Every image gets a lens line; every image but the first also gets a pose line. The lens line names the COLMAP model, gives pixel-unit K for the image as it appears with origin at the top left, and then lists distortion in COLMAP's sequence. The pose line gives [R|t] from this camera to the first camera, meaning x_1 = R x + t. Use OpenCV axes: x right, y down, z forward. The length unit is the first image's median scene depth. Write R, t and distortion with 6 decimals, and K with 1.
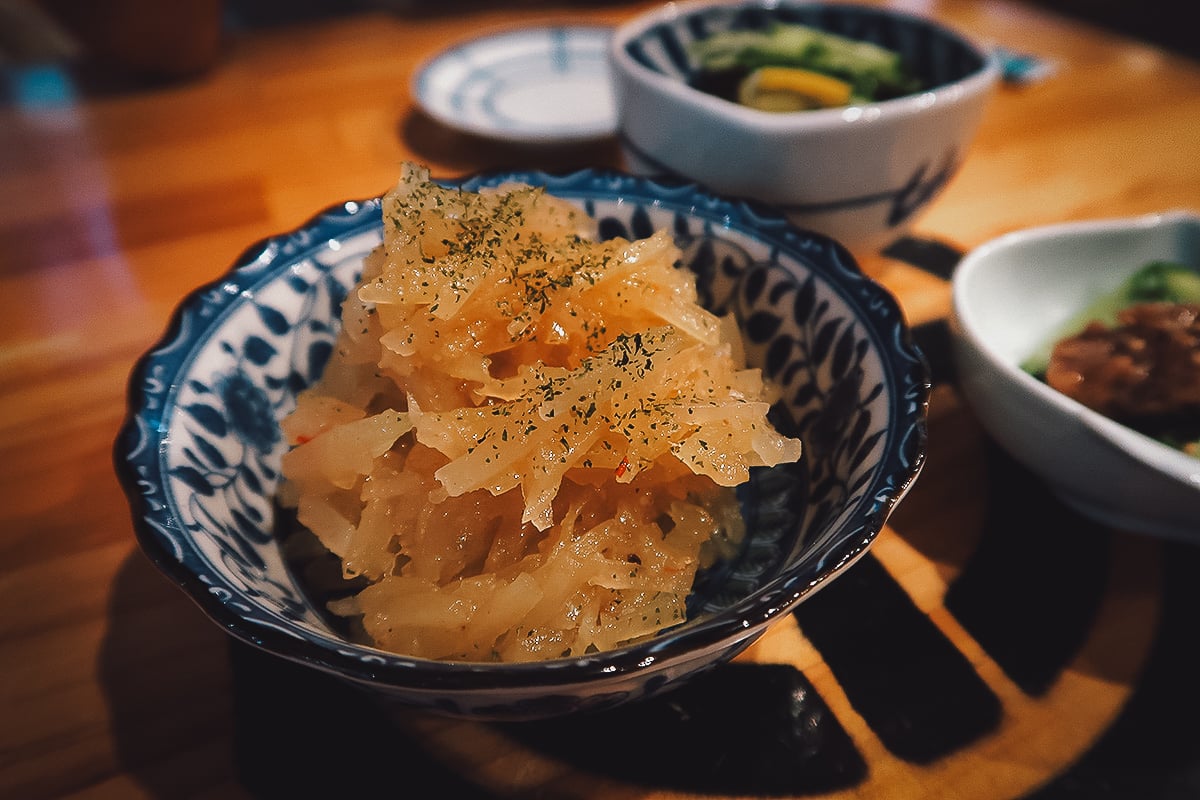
lens RADIAL K [[843.3, 0, 600.0], [0, 843.3, 400.0], [0, 0, 1]] dist [-0.011087, 0.005458]
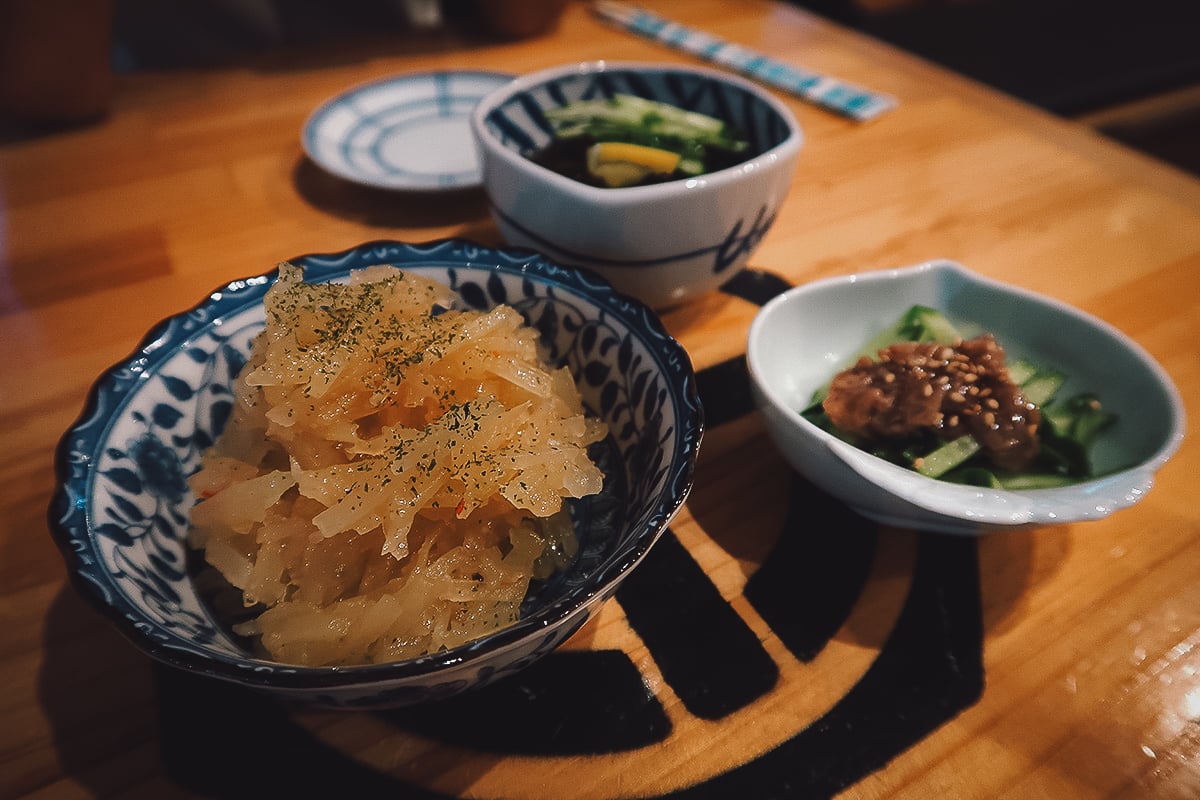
lens RADIAL K [[843.3, 0, 600.0], [0, 843.3, 400.0], [0, 0, 1]] dist [-0.011087, 0.005458]
pose [[0.995425, -0.043530, 0.085056, 0.117229], [0.042555, 0.999006, 0.013246, -0.081156], [-0.085548, -0.009566, 0.996288, -0.264413]]
